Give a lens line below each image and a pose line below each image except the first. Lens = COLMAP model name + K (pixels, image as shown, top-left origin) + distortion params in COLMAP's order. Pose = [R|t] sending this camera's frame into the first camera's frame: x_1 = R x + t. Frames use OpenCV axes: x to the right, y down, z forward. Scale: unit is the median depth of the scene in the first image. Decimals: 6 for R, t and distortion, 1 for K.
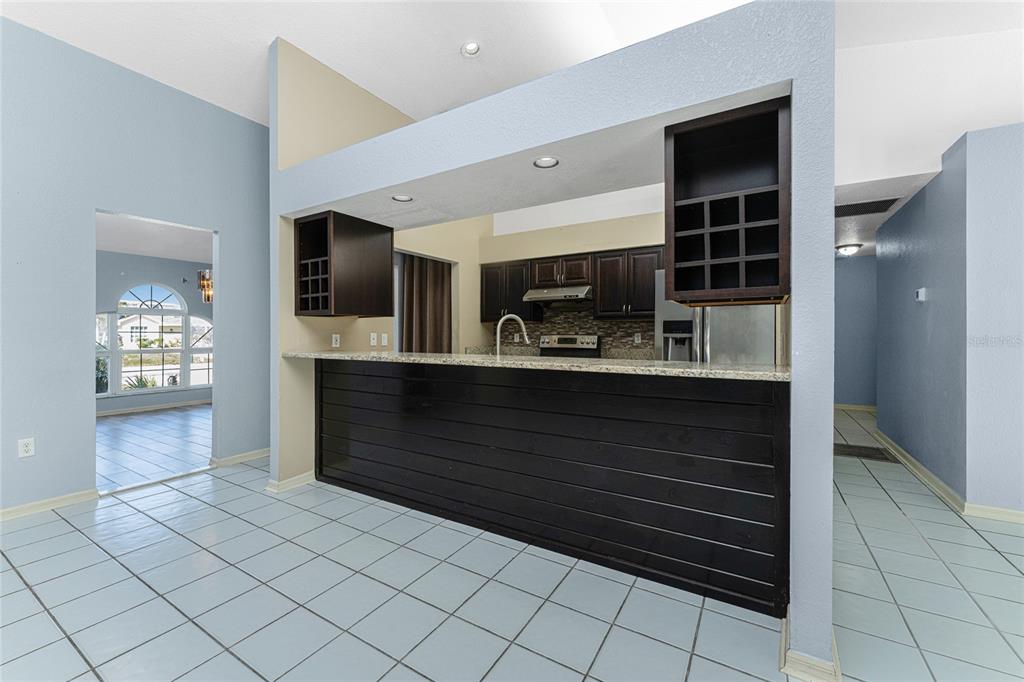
lens RADIAL K [[425.7, 0, 486.8], [0, 425.7, 336.8], [0, 0, 1]] dist [-0.002835, -0.000349]
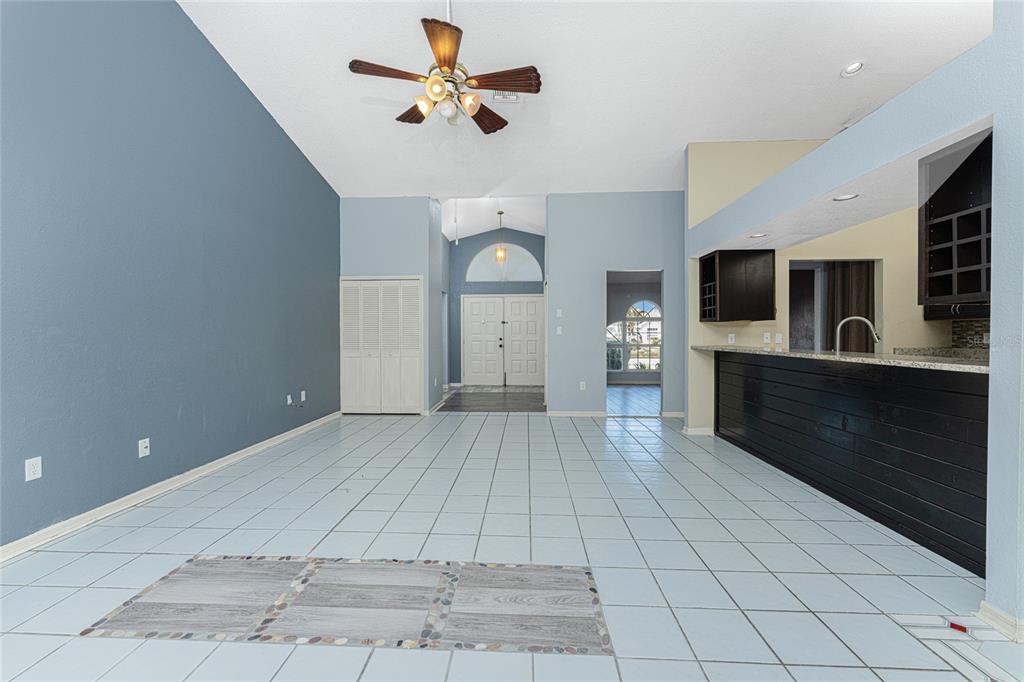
lens RADIAL K [[407.9, 0, 512.0], [0, 407.9, 333.1], [0, 0, 1]] dist [-0.001244, 0.000176]
pose [[0.511920, -0.001661, -0.859031, 0.386029], [-0.006361, 0.999963, -0.005724, 0.003066], [0.859009, 0.008395, 0.511891, -0.266286]]
